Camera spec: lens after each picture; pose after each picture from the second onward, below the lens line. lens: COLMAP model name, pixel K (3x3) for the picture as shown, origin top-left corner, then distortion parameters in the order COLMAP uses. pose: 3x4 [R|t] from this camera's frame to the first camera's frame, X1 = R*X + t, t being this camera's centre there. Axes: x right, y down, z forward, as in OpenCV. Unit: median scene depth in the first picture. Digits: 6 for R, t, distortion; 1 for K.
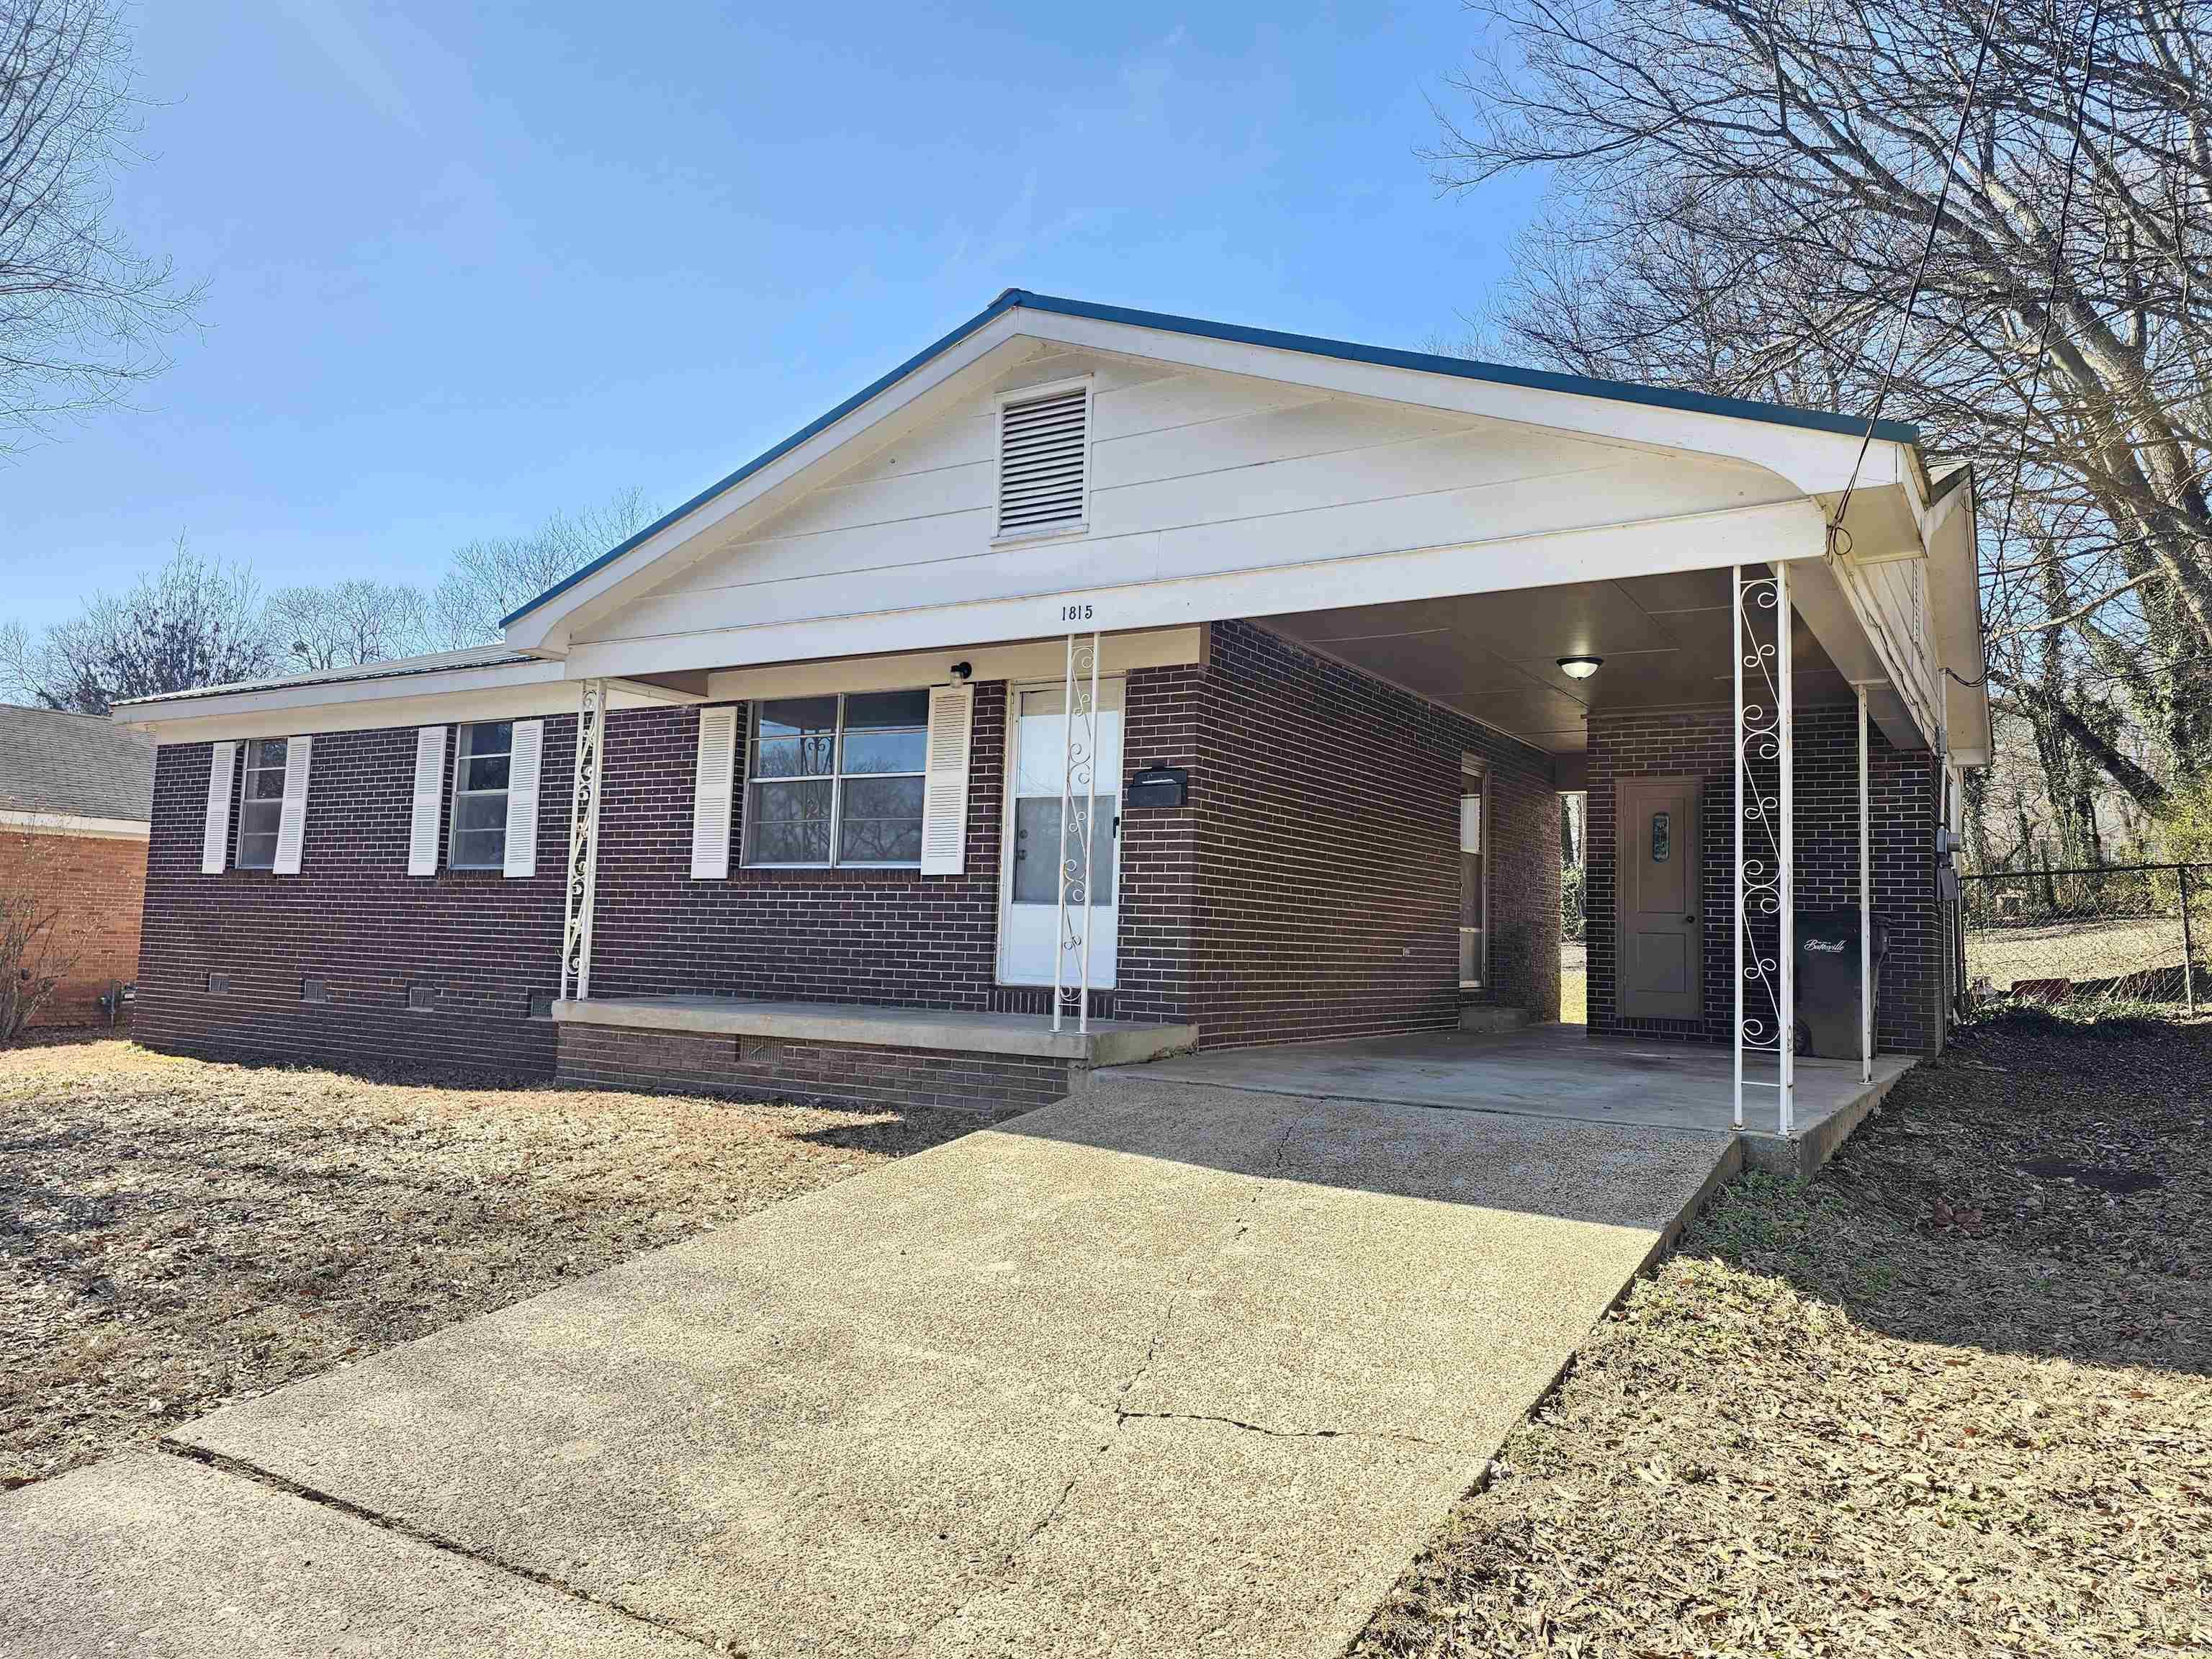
lens RADIAL K [[1511.0, 0, 1107.9], [0, 1511.0, 823.5], [0, 0, 1]] dist [0.049519, -0.041788]
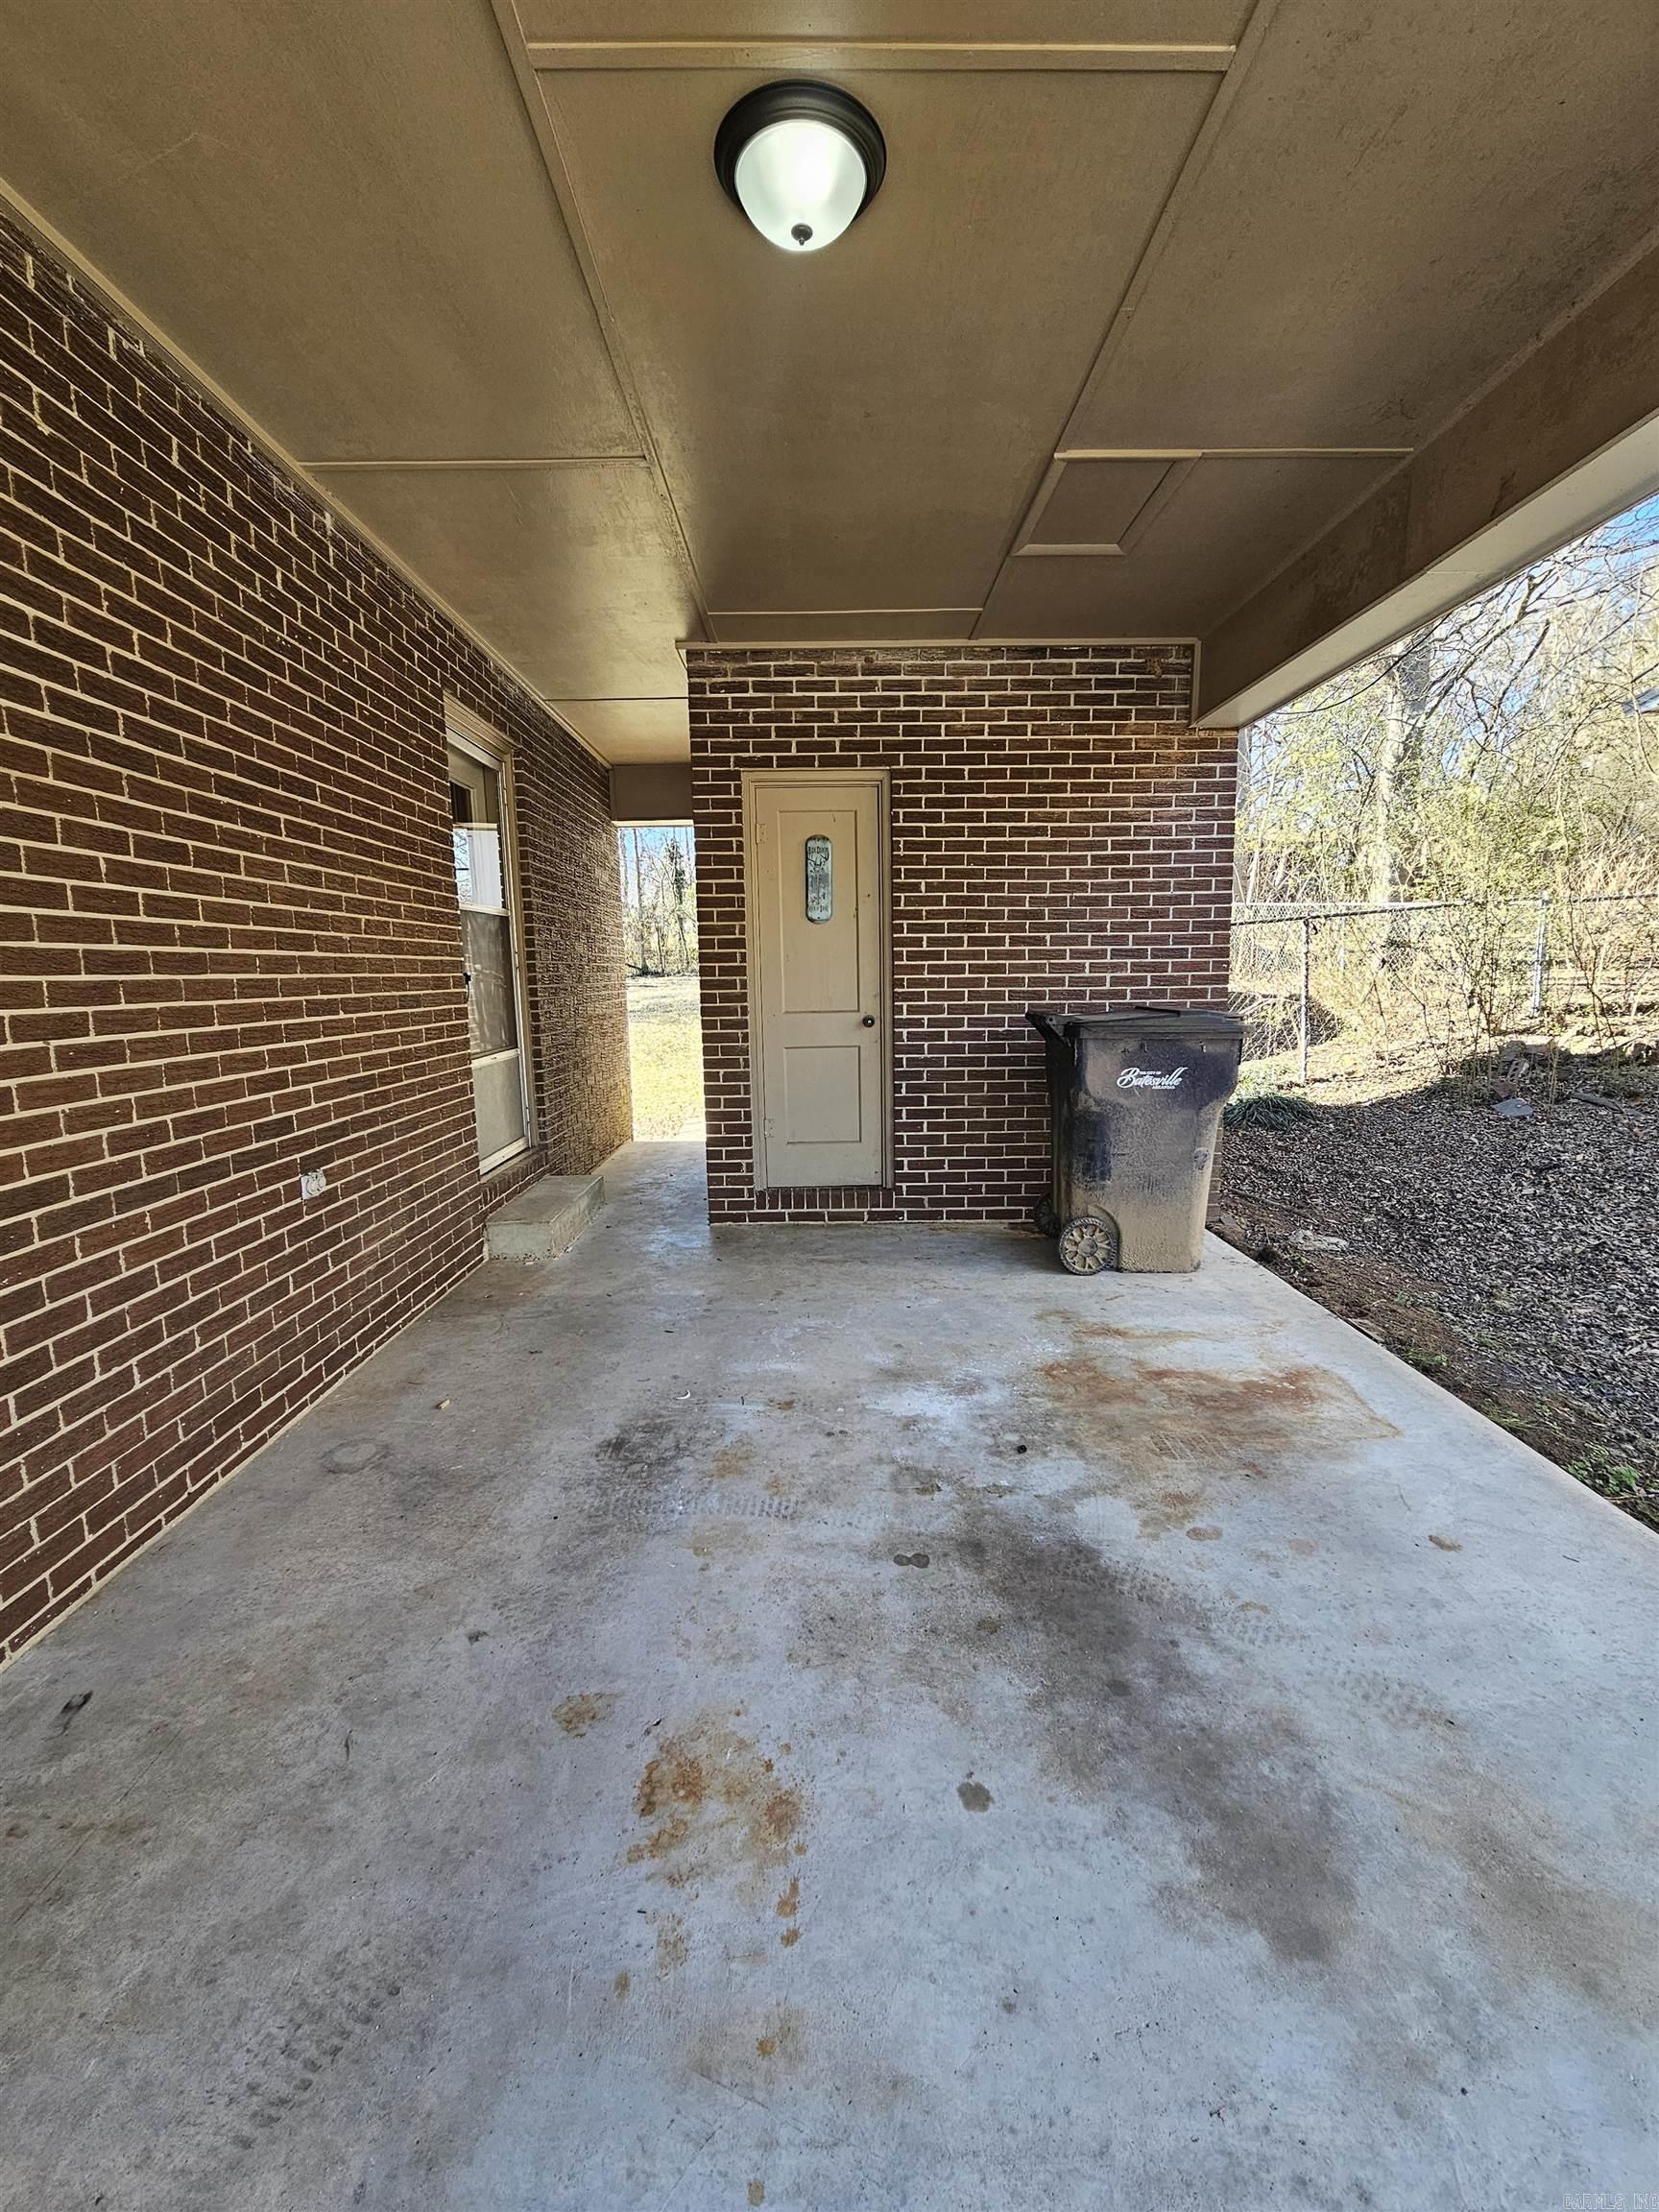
lens RADIAL K [[894.6, 0, 823.5], [0, 894.6, 1112.9], [0, 0, 1]] dist [-0.000148, 0.000004]
pose [[0.847392, -0.127424, 0.515451, 0.177720], [0.000496, 0.970966, 0.239216, 0.013165], [-0.530967, -0.202454, 0.822852, 0.696314]]
